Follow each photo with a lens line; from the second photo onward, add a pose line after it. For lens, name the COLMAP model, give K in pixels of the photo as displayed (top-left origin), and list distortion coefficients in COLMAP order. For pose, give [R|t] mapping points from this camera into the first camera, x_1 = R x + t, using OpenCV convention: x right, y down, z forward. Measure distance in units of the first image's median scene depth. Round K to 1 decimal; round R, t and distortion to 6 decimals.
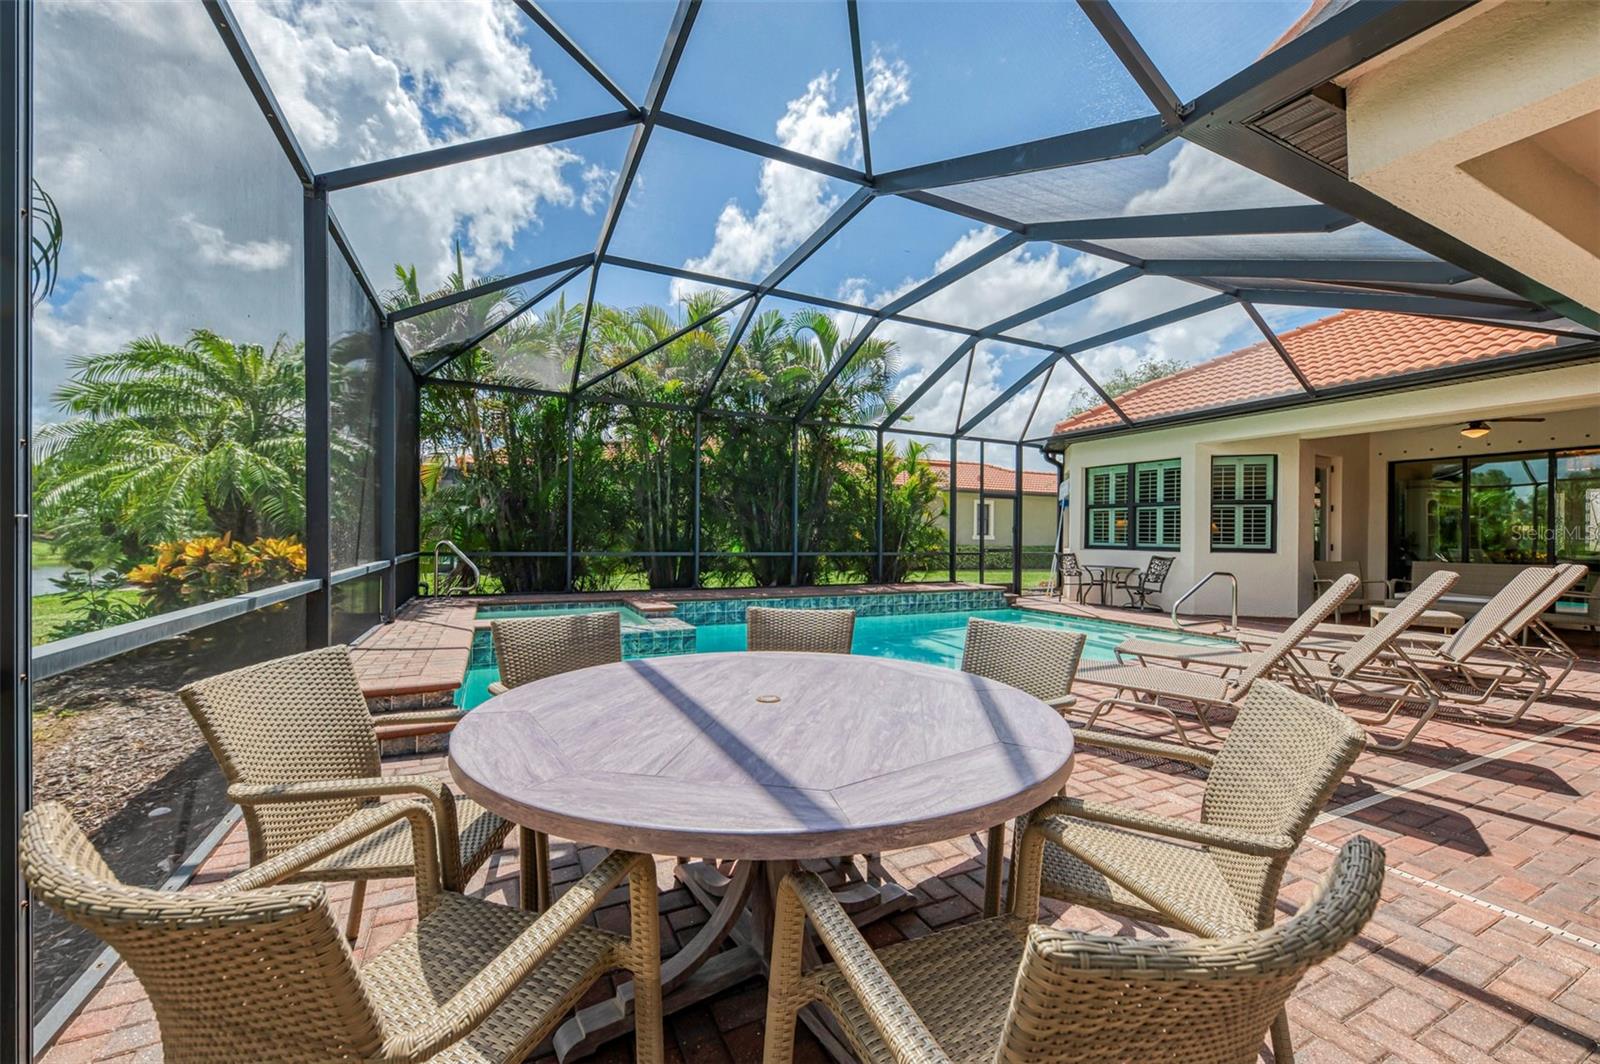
lens RADIAL K [[662.5, 0, 800.0], [0, 662.5, 532.0], [0, 0, 1]] dist [-0.003074, -0.000943]
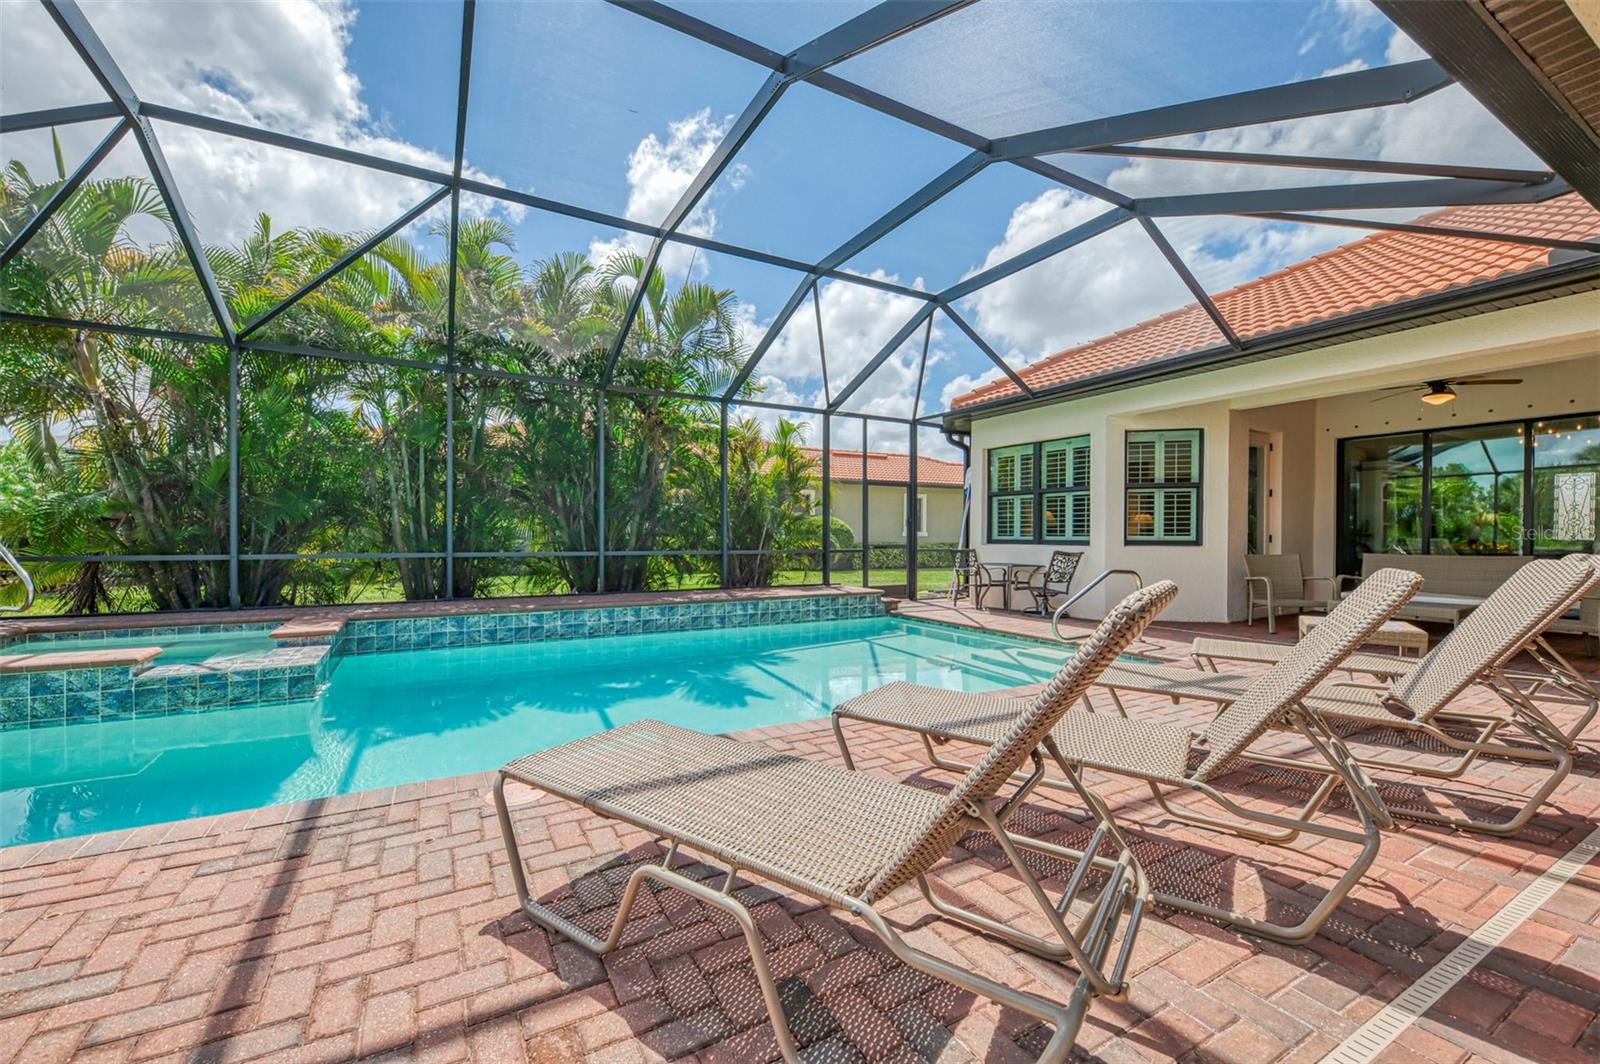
lens RADIAL K [[638.2, 0, 803.5], [0, 638.2, 541.6], [0, 0, 1]] dist [0.001291, 0.000033]
pose [[0.999744, -0.011734, 0.019342, 0.191865], [0.011479, 0.999847, 0.013222, 0.009707], [-0.019494, -0.012997, 0.999725, 0.193429]]
